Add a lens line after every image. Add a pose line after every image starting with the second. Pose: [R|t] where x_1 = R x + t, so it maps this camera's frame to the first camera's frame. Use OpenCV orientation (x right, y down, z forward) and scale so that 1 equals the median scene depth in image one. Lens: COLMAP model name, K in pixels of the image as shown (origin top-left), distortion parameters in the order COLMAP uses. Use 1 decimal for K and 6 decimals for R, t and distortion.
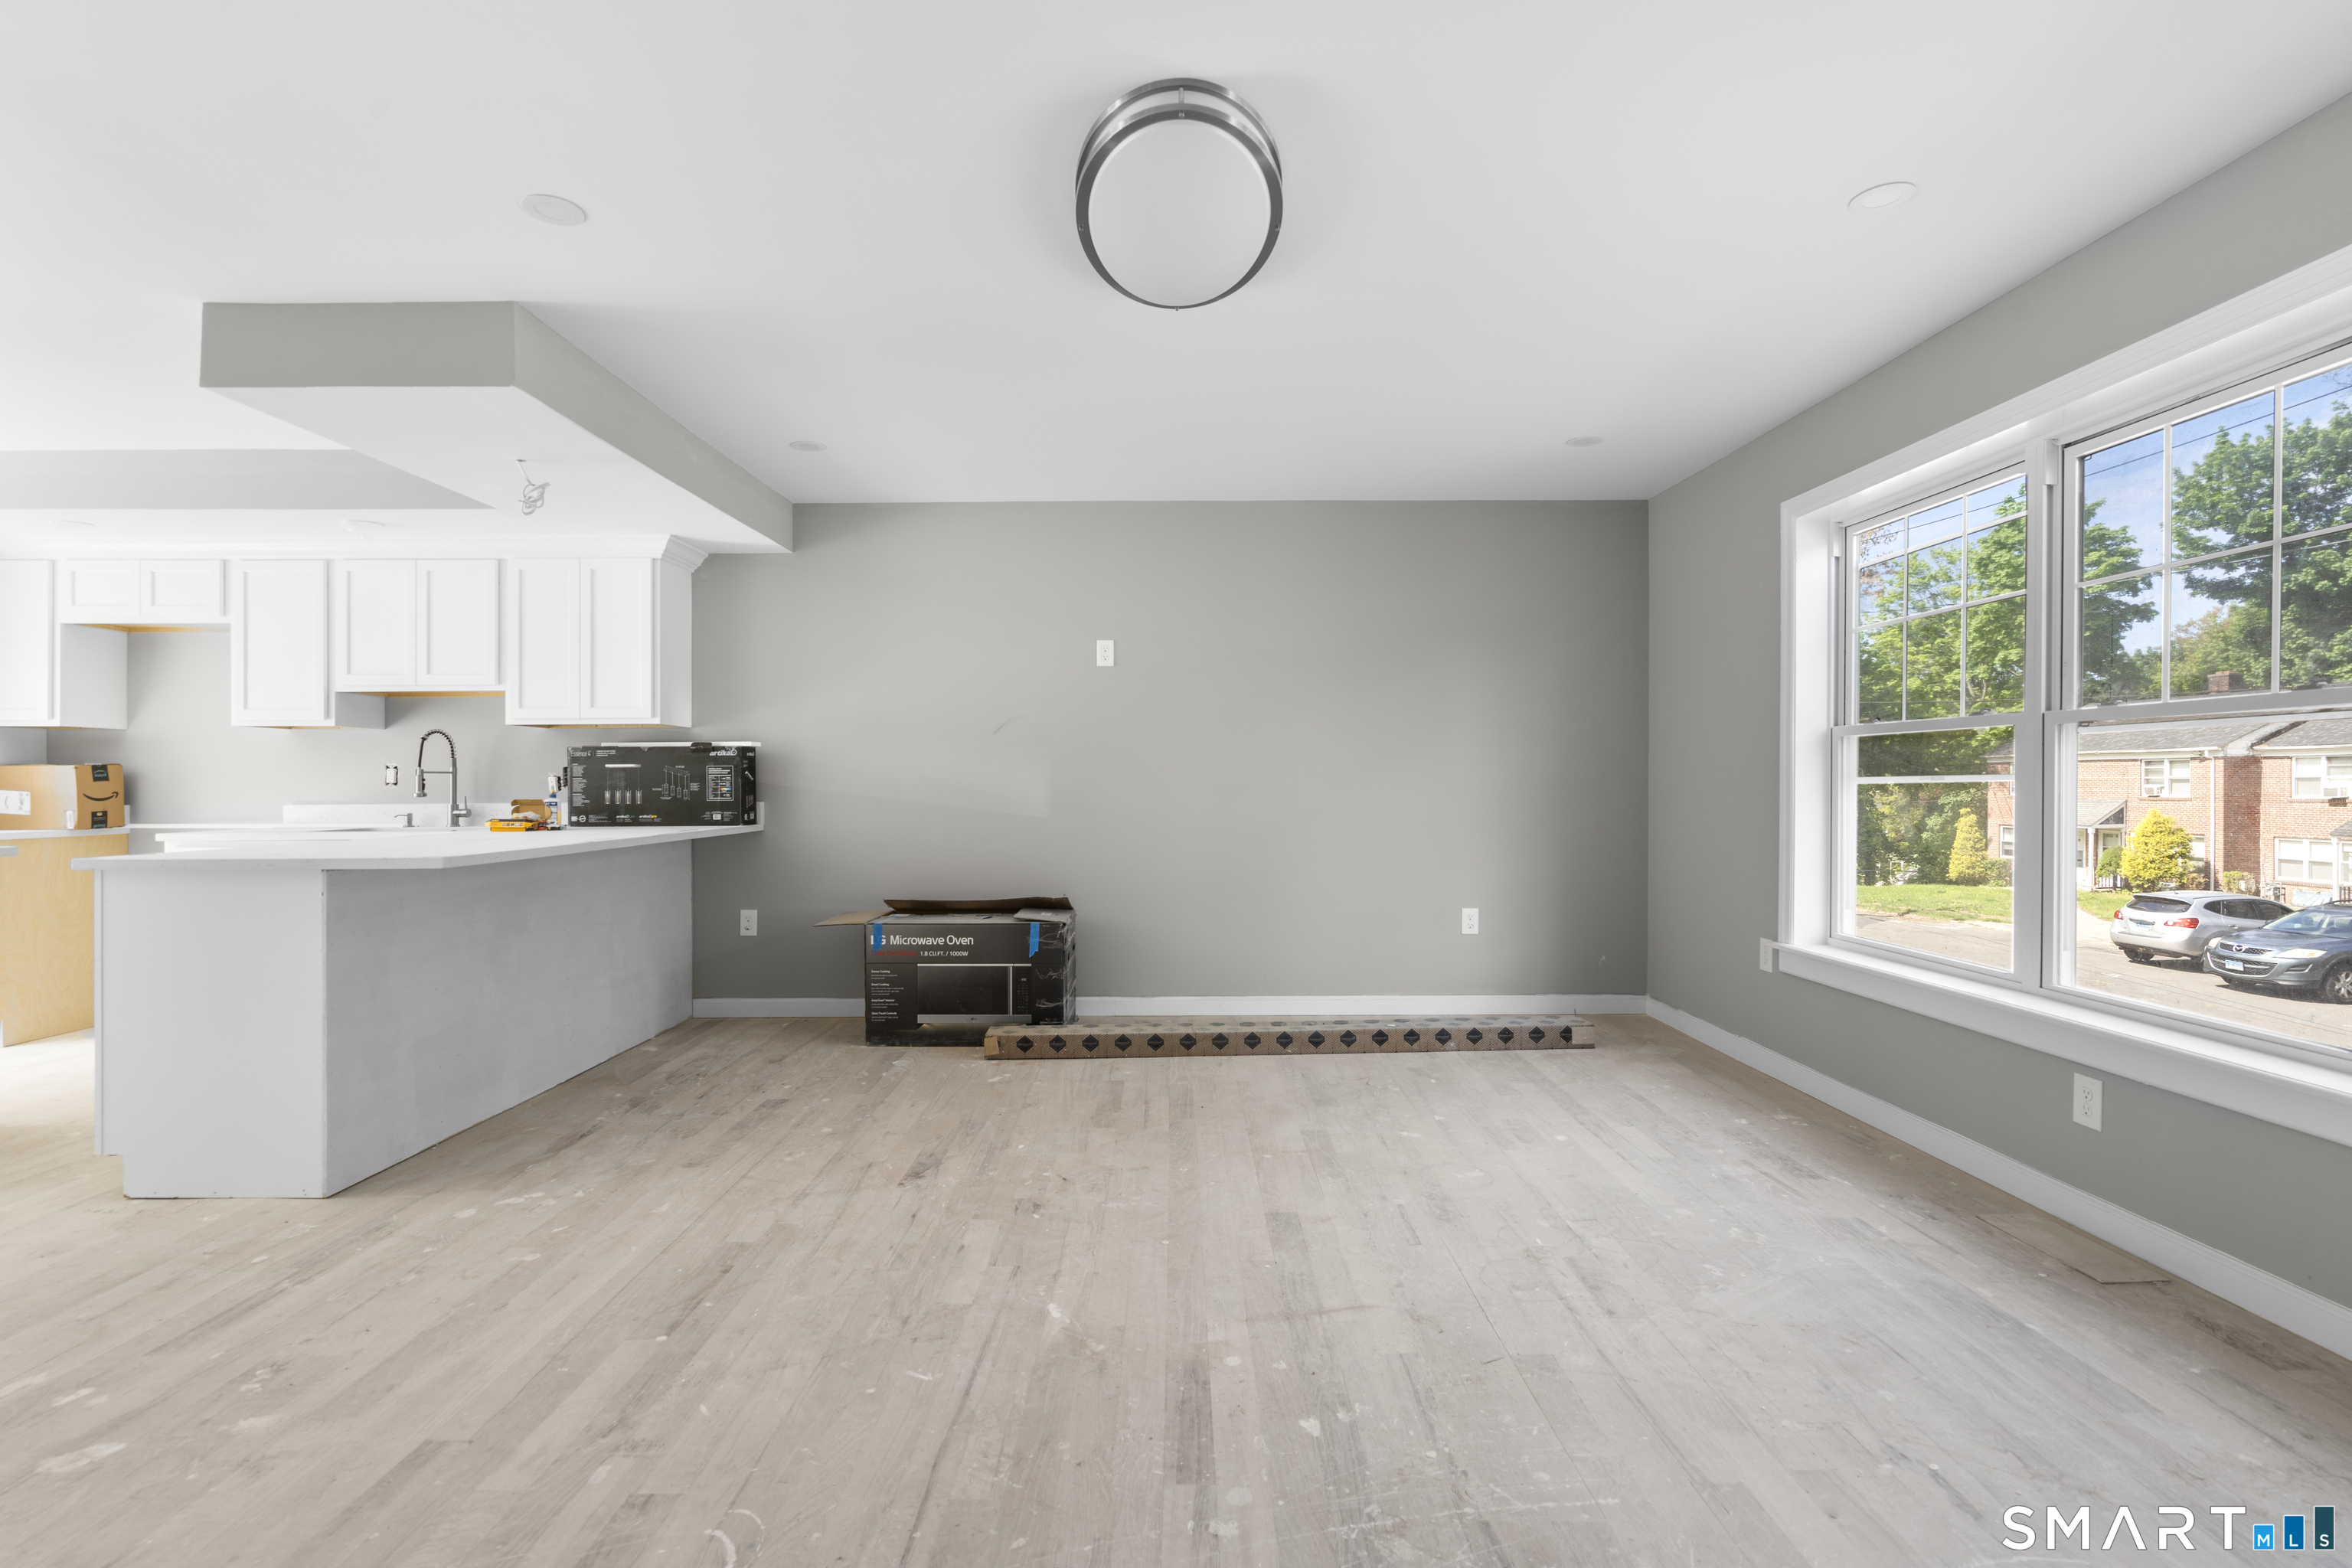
lens RADIAL K [[1051.5, 0, 1169.5], [0, 1051.5, 782.1], [0, 0, 1]] dist [-0.006570, 0.002651]
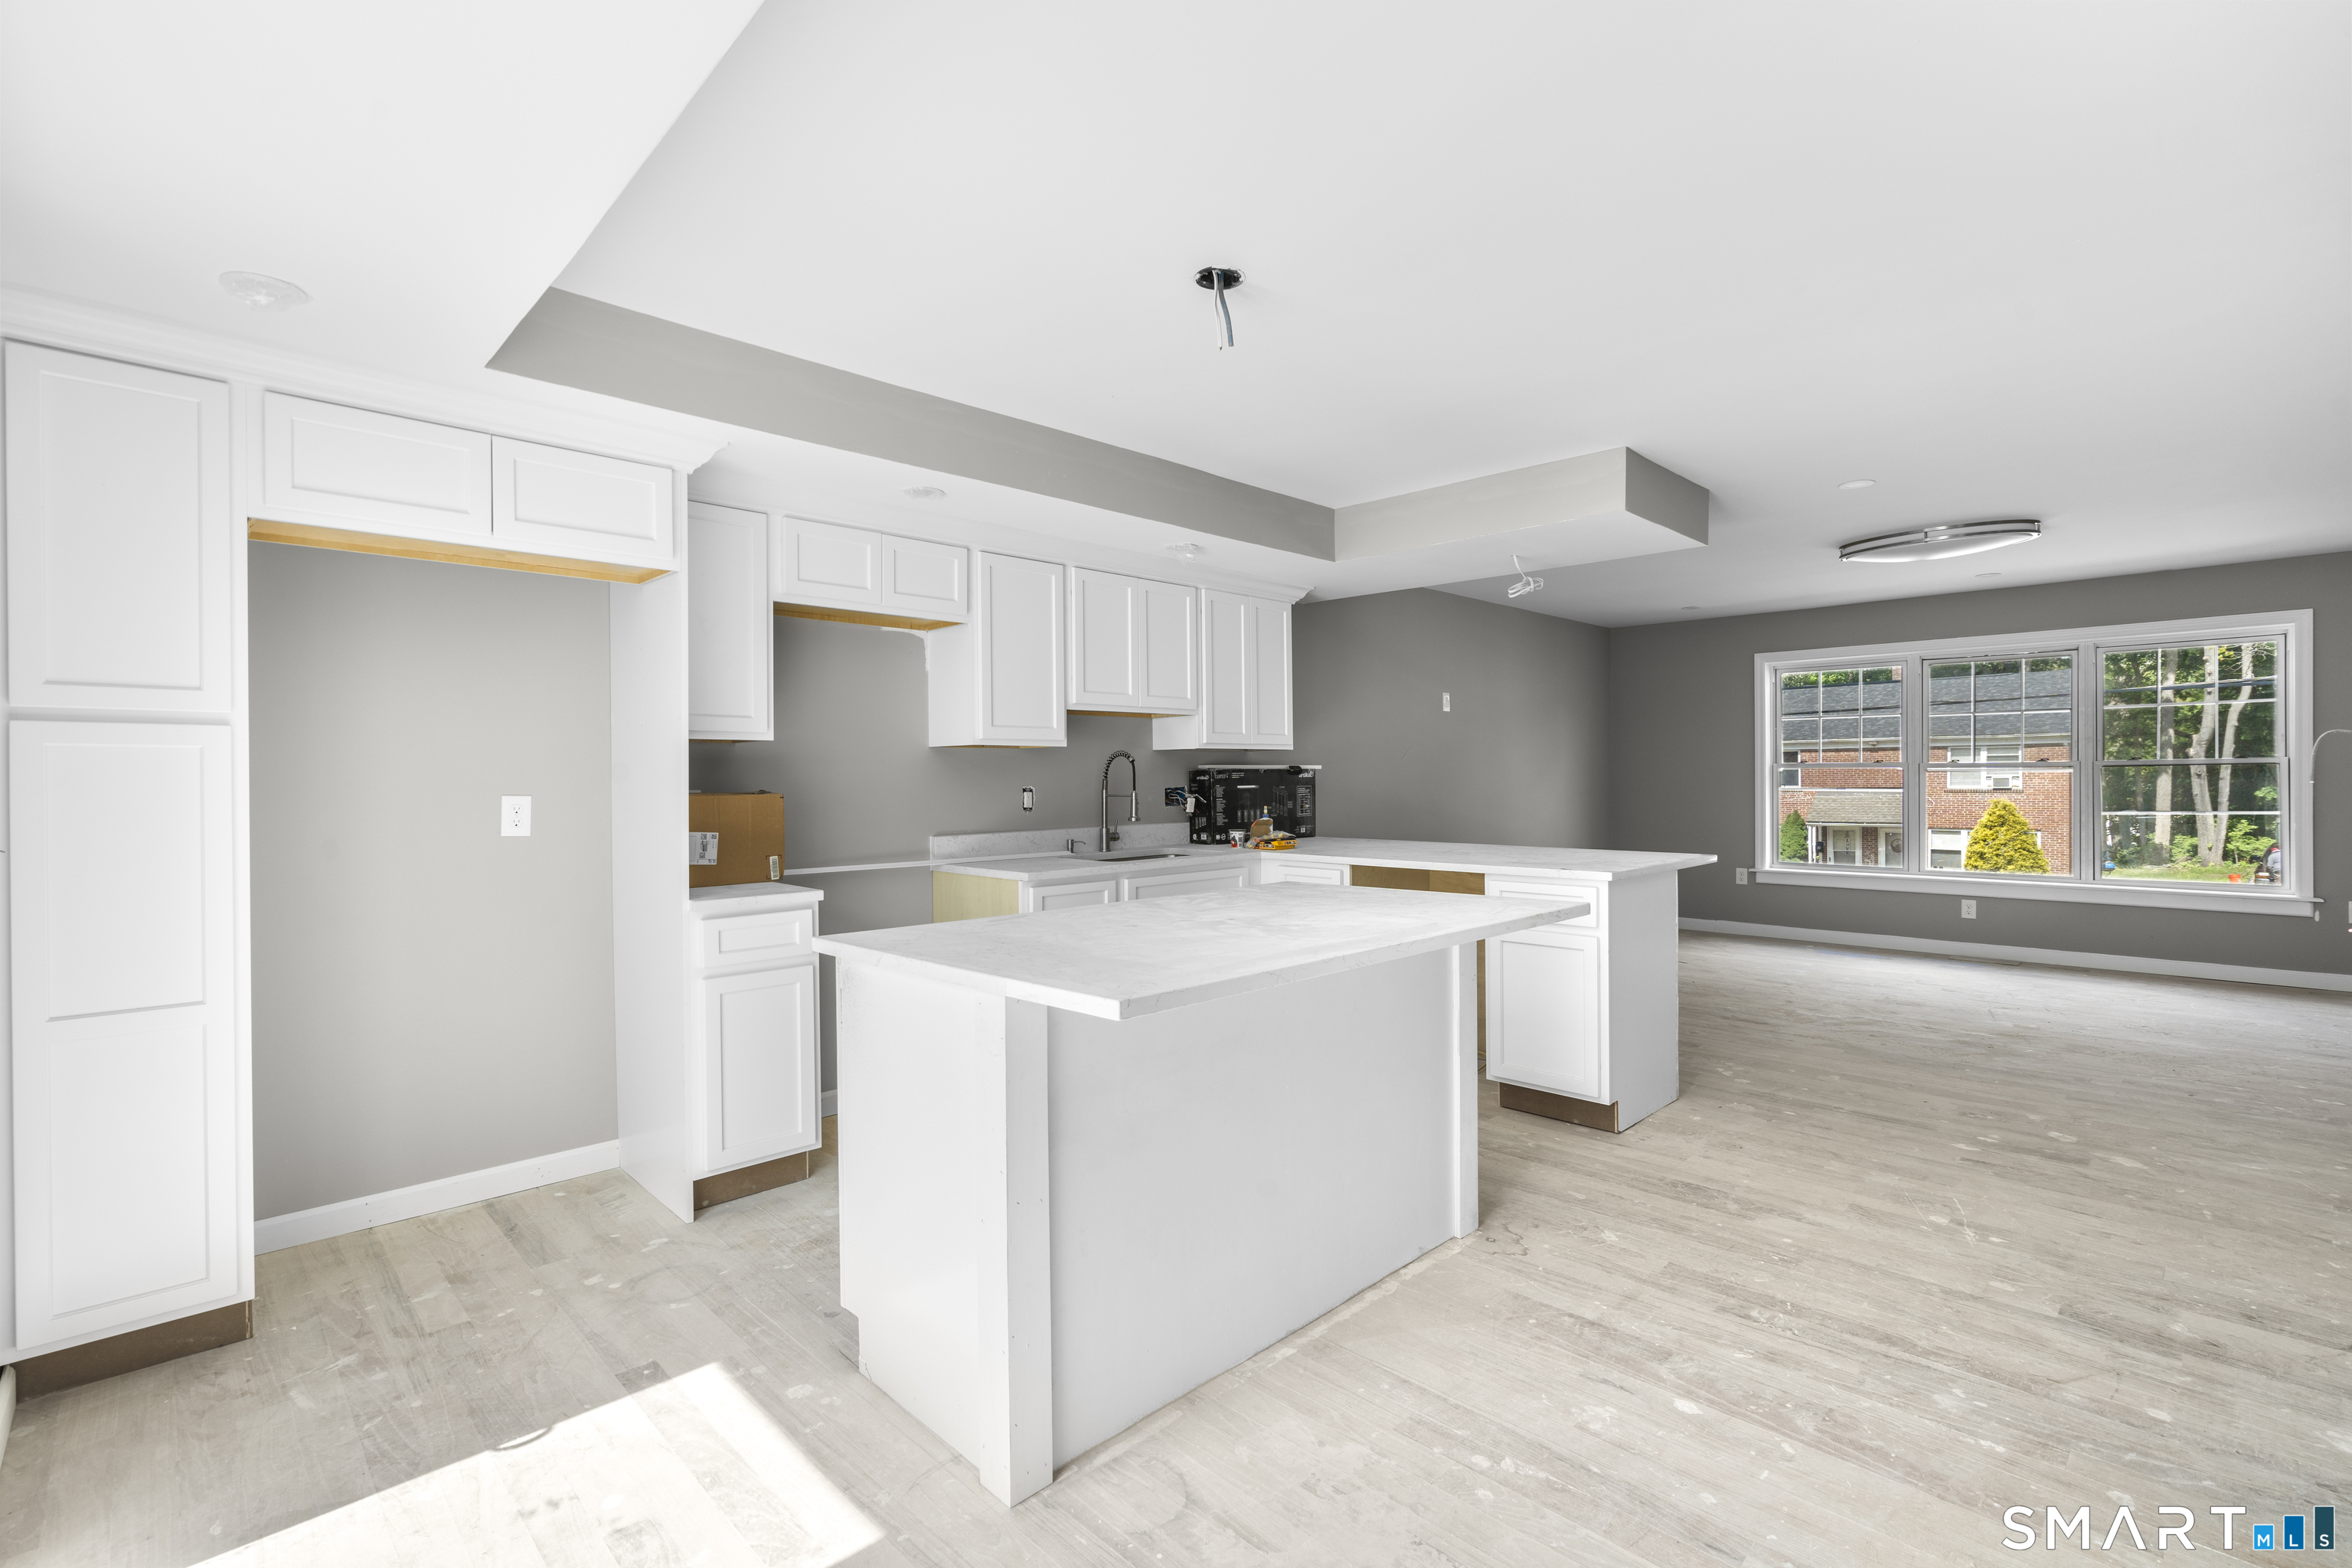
lens RADIAL K [[1051.5, 0, 1169.5], [0, 1051.5, 782.5], [0, 0, 1]] dist [-0.006570, 0.002651]
pose [[0.715492, -0.007547, 0.698580, -1.803259], [0.005393, 0.999972, 0.005280, -0.035009], [-0.698600, -0.000010, 0.715513, 0.363558]]
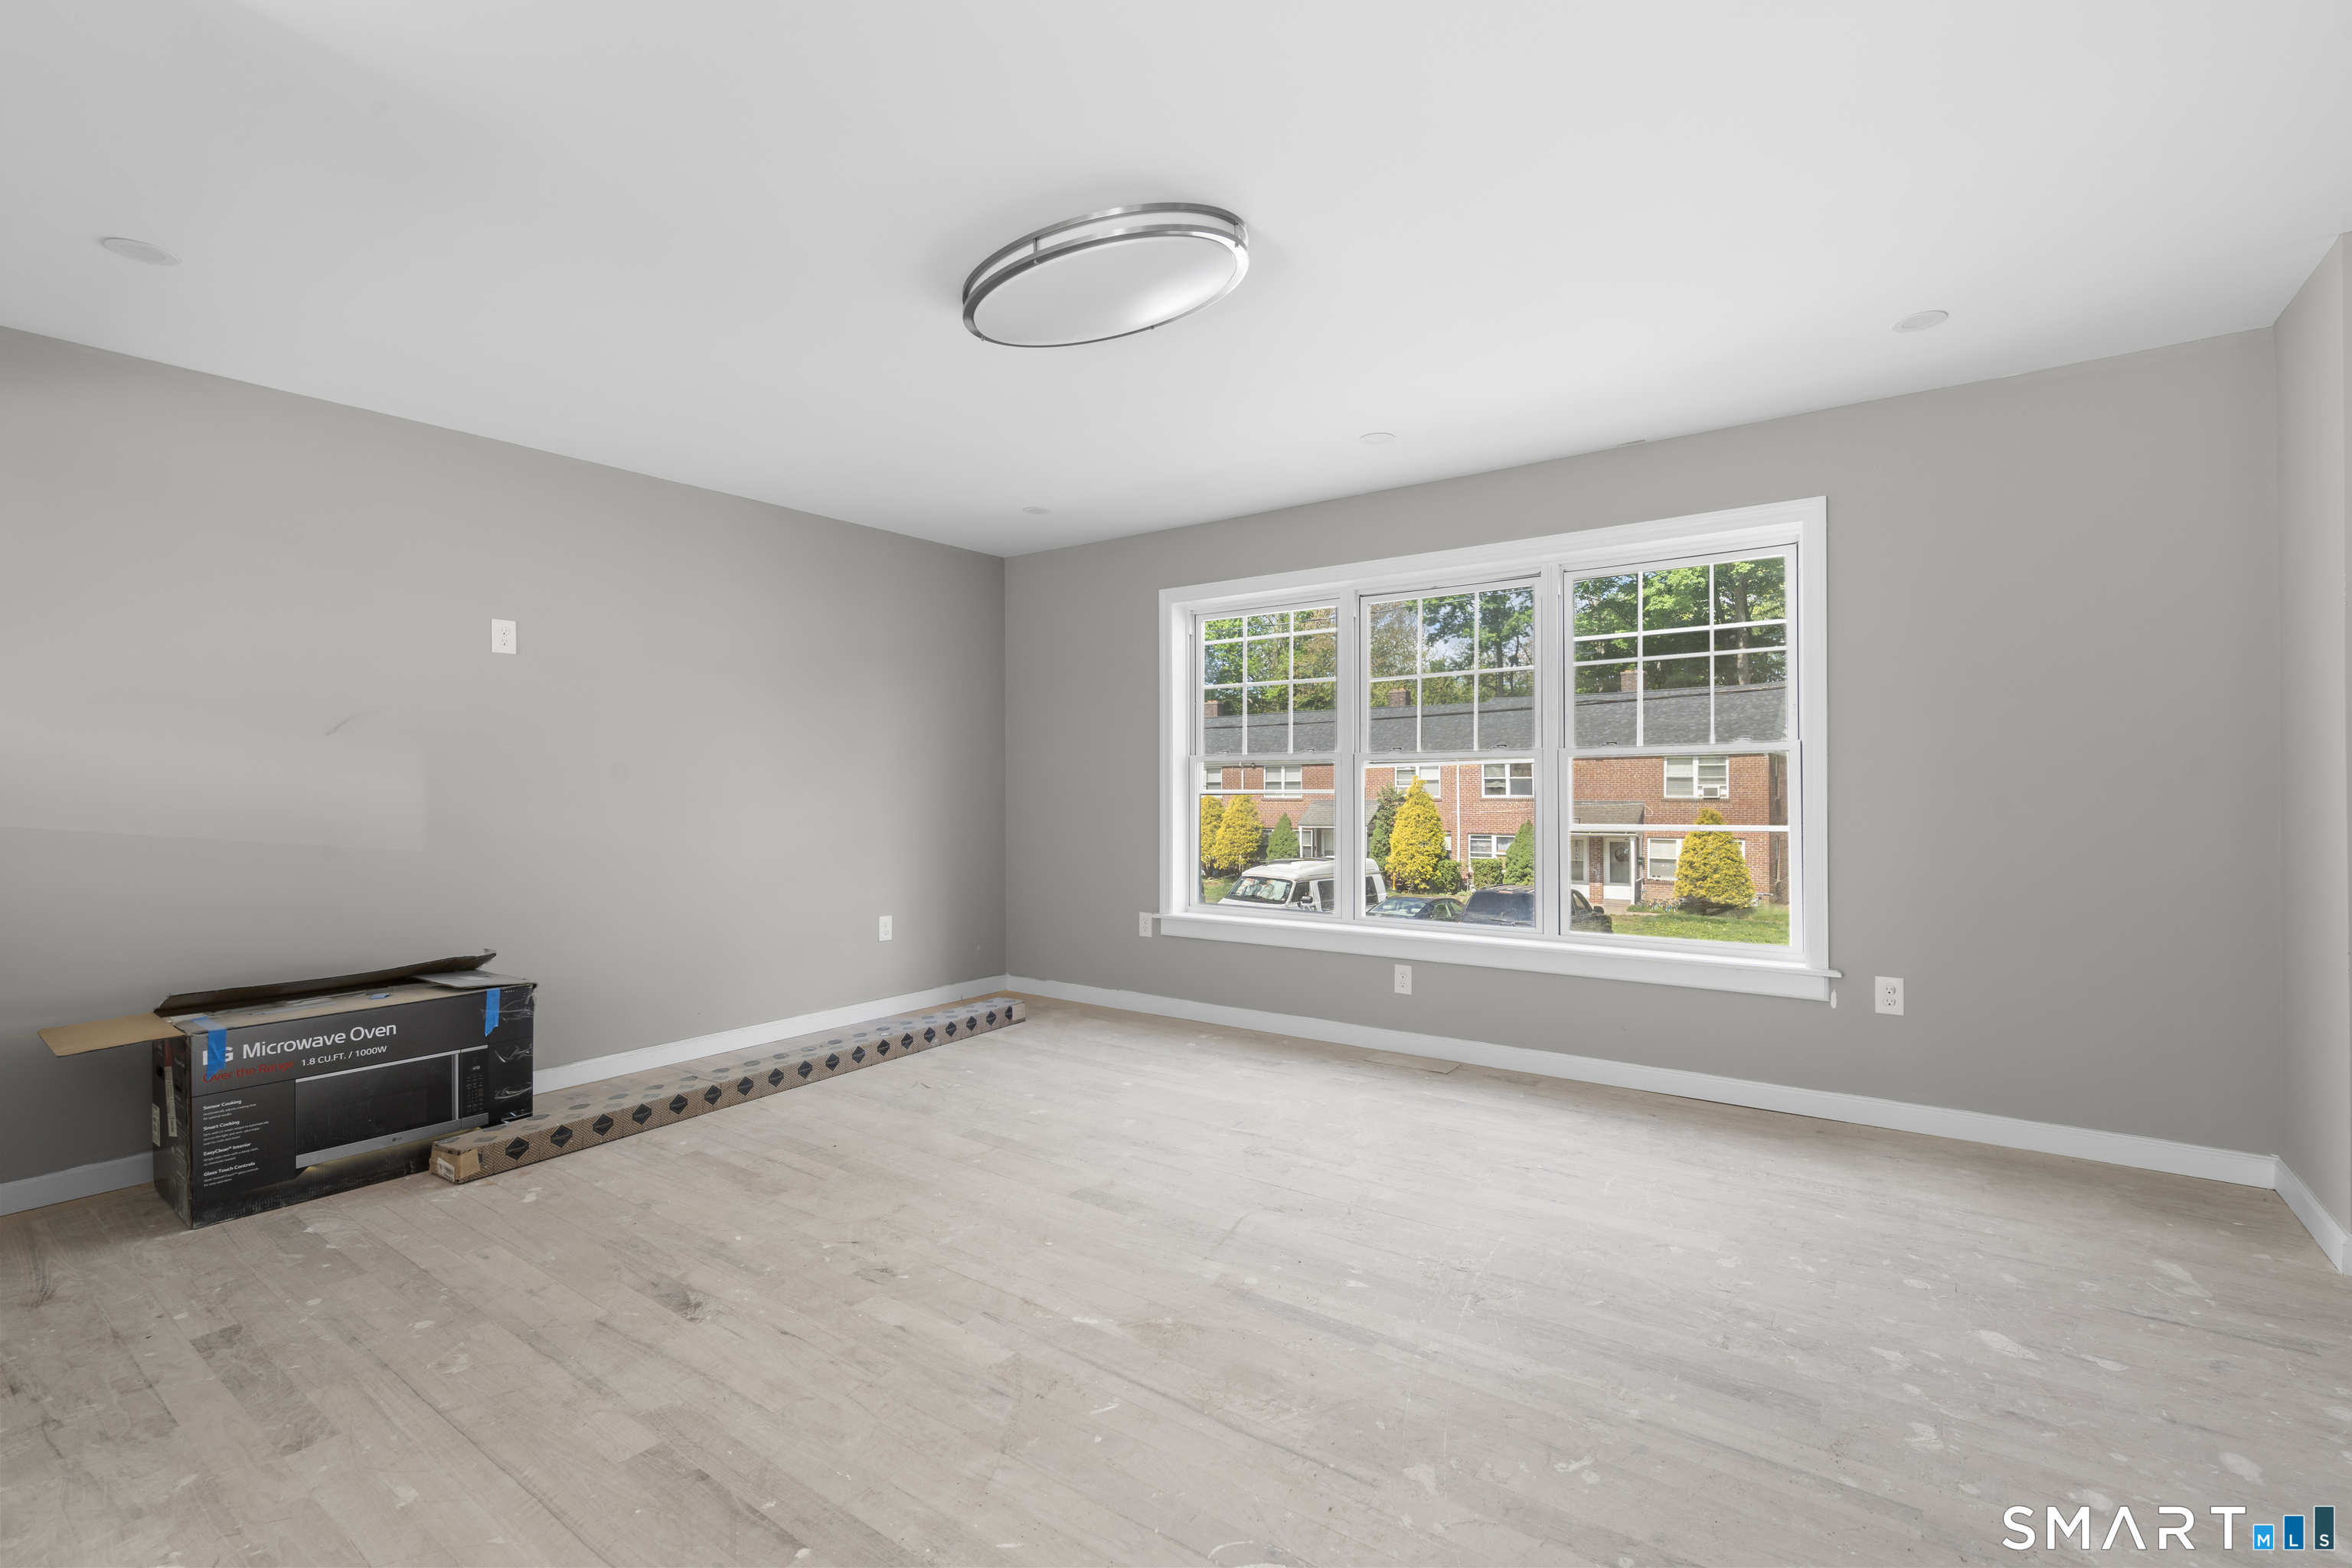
lens RADIAL K [[1051.5, 0, 1170.1], [0, 1051.5, 785.0], [0, 0, 1]] dist [-0.006570, 0.002651]
pose [[0.592597, -0.001130, 0.805498, -0.550615], [0.003809, 0.999992, -0.001399, -0.012850], [-0.805490, 0.003897, 0.592597, 0.197671]]
